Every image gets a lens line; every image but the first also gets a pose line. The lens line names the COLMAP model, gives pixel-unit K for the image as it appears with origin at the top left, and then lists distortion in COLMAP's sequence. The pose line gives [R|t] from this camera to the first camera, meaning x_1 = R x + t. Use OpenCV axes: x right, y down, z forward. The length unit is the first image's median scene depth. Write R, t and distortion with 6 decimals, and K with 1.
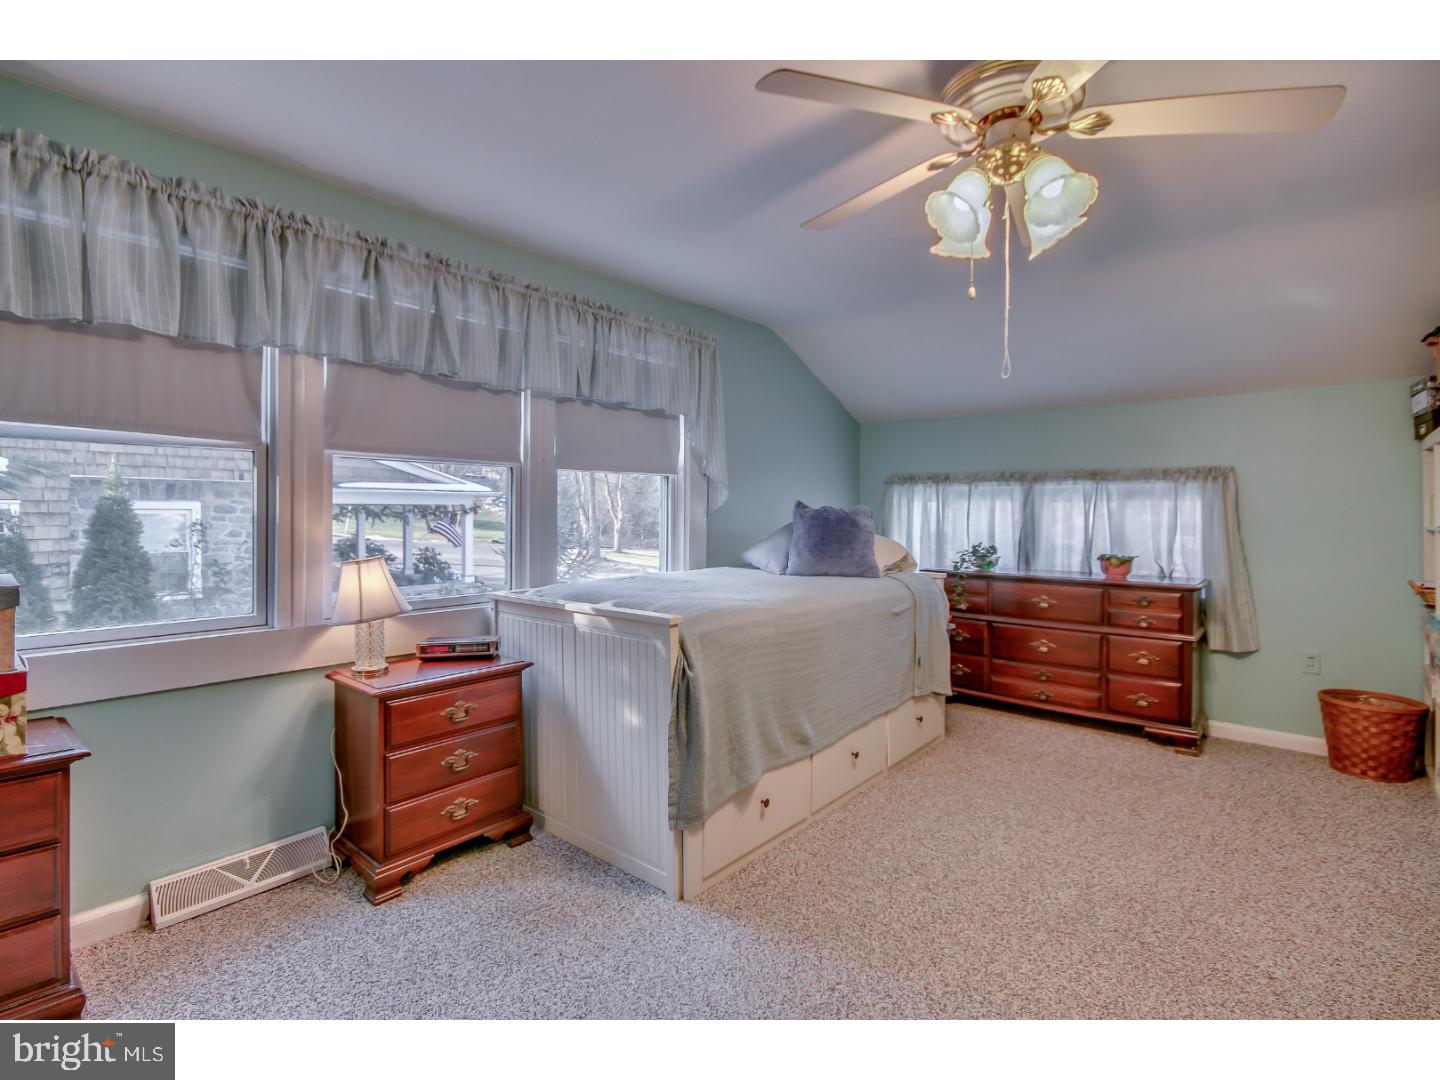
lens RADIAL K [[667.3, 0, 717.5], [0, 667.3, 503.4], [0, 0, 1]] dist [-0.002178, -0.001798]
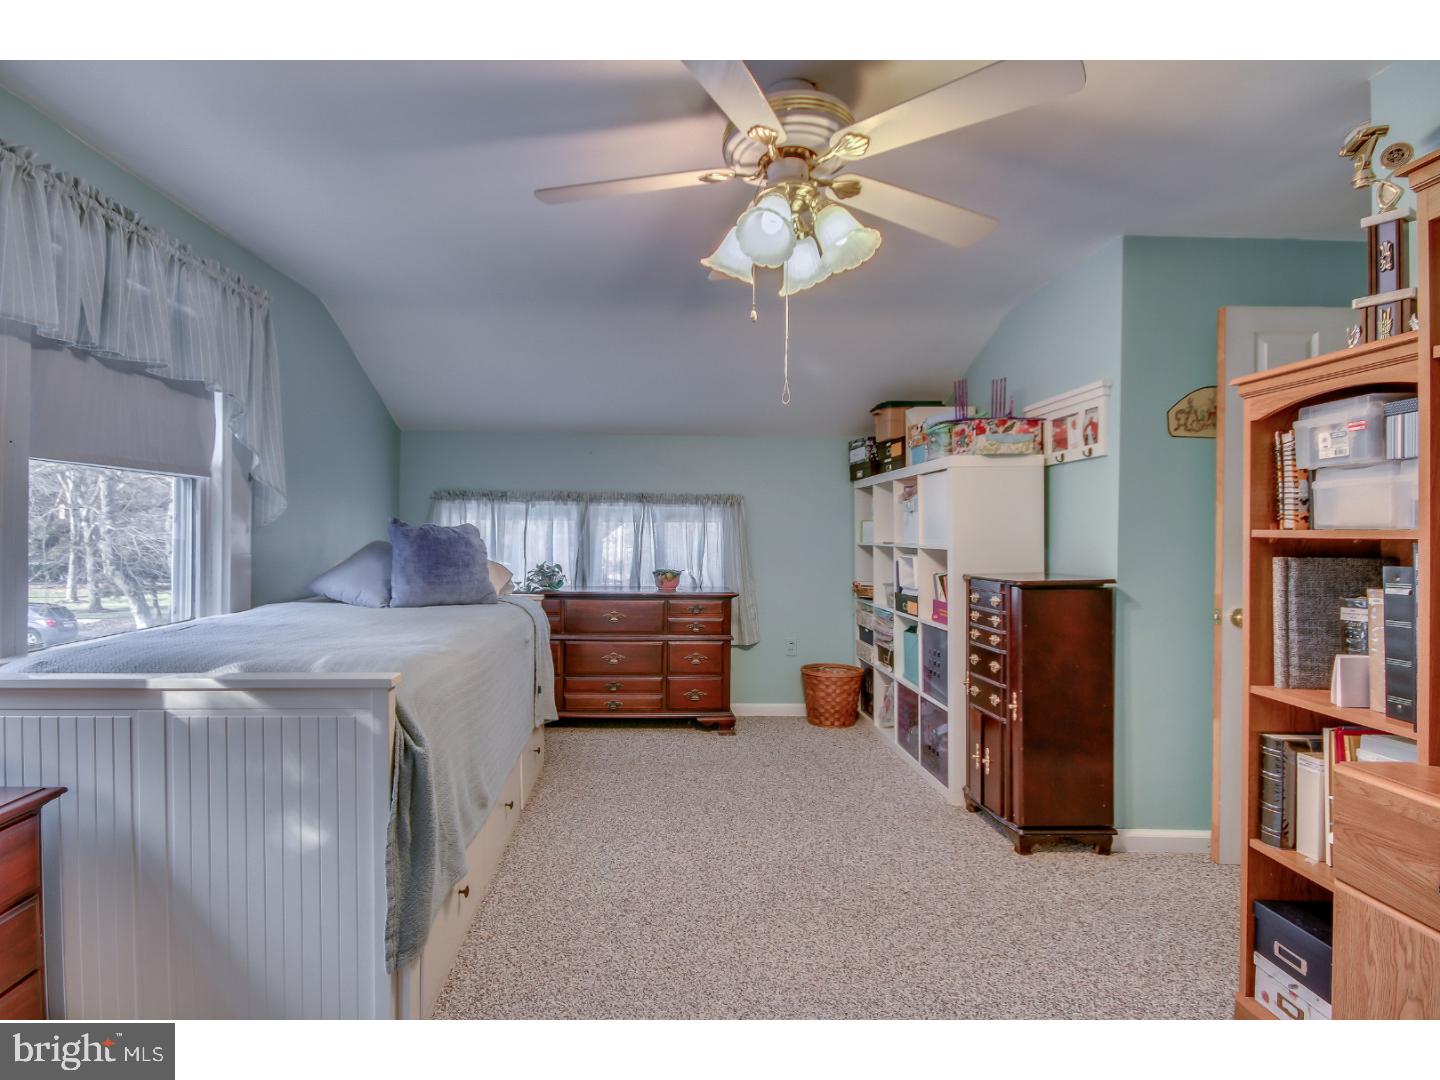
lens RADIAL K [[683.5, 0, 743.1], [0, 683.5, 523.3], [0, 0, 1]] dist [0.000138, 0.001542]
pose [[0.754364, 0.011107, 0.656362, -0.090894], [-0.012274, 0.999921, -0.002814, 0.000944], [-0.656342, -0.005933, 0.754441, 0.065504]]
